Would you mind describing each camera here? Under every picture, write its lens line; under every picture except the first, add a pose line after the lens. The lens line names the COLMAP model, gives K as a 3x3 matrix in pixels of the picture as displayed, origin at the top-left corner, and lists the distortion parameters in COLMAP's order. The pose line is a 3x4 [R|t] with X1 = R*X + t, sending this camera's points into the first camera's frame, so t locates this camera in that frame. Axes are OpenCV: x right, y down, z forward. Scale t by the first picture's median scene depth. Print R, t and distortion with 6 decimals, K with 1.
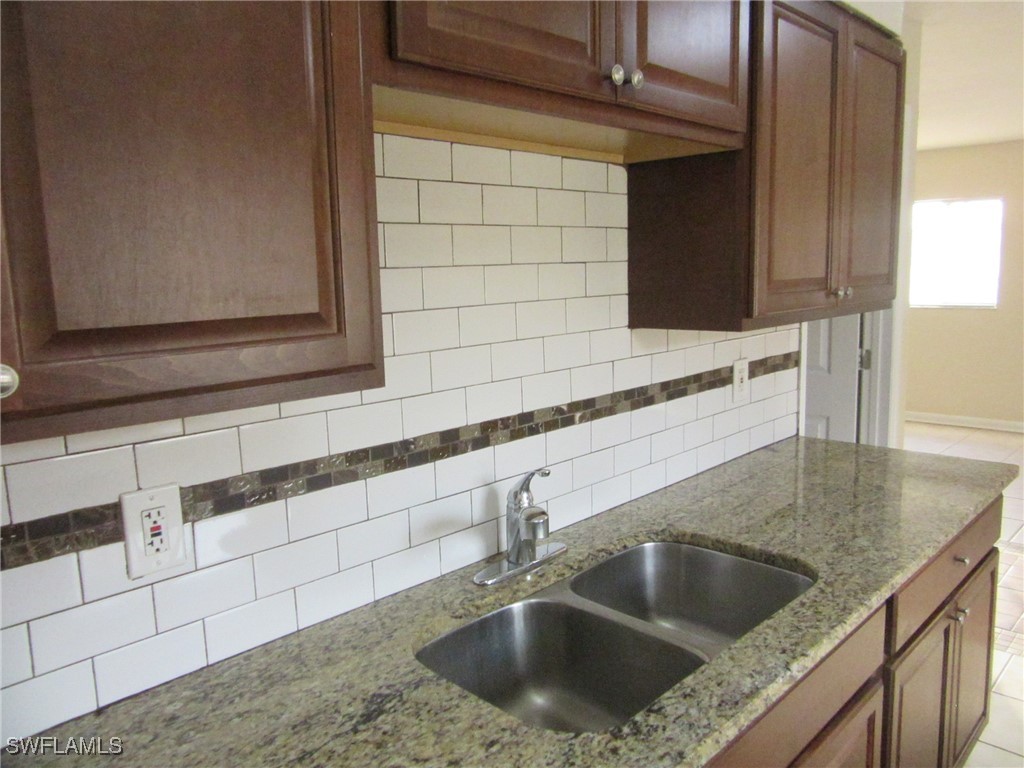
lens RADIAL K [[753.9, 0, 514.0], [0, 753.9, 379.8], [0, 0, 1]] dist [-0.045989, 0.012134]
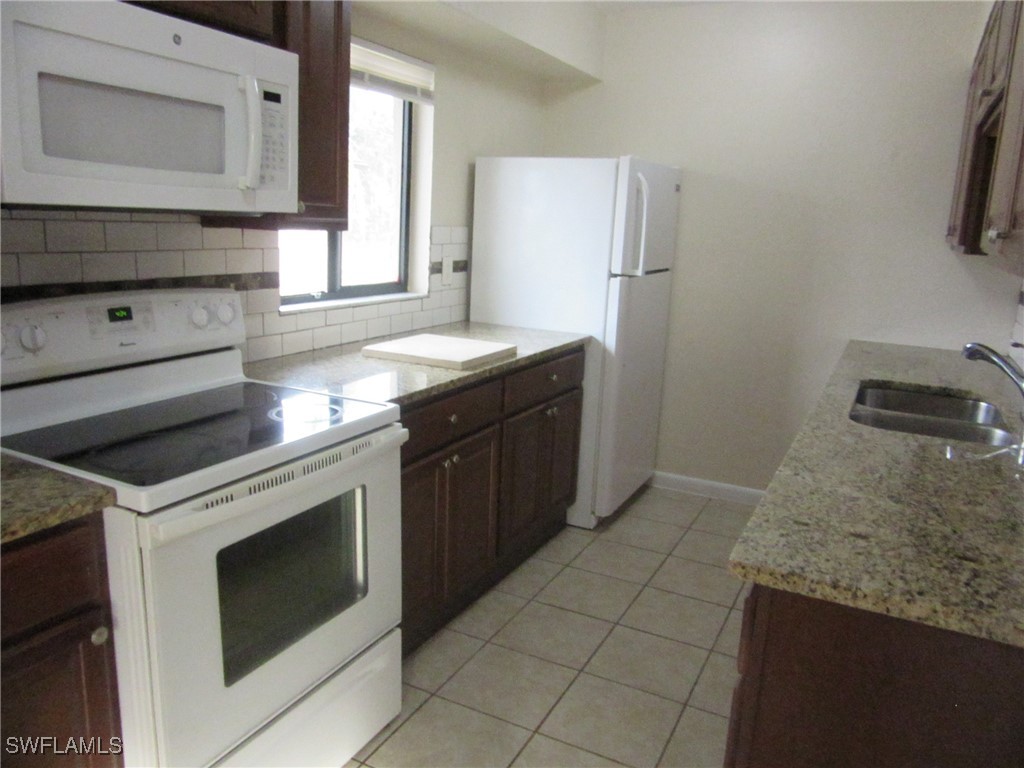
lens RADIAL K [[753.9, 0, 507.2], [0, 753.9, 382.3], [0, 0, 1]] dist [-0.045989, 0.012134]
pose [[-0.953414, 0.062240, -0.295173, 1.120276], [-0.049659, 0.932753, 0.357079, -0.218727], [0.297548, 0.355102, -0.886210, 1.572363]]
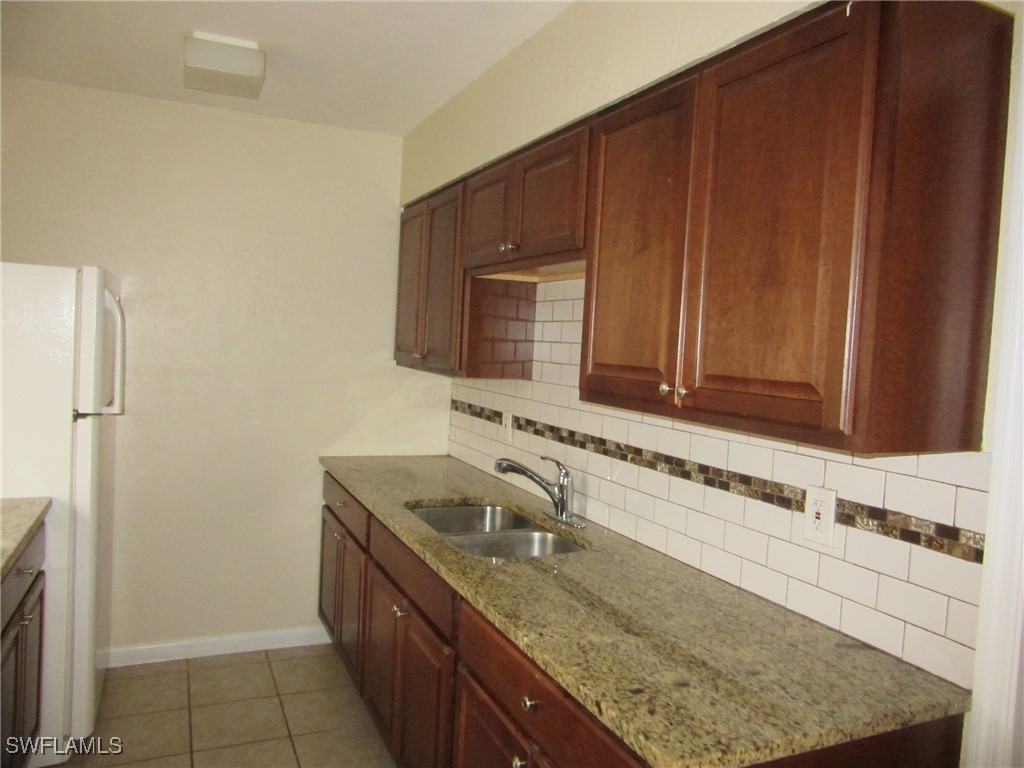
lens RADIAL K [[753.9, 0, 508.7], [0, 753.9, 382.0], [0, 0, 1]] dist [-0.045989, 0.012134]
pose [[-0.350777, 0.061378, -0.934445, 1.329599], [-0.177014, 0.975515, 0.130524, -0.207623], [0.919577, 0.211195, -0.331324, 1.139967]]
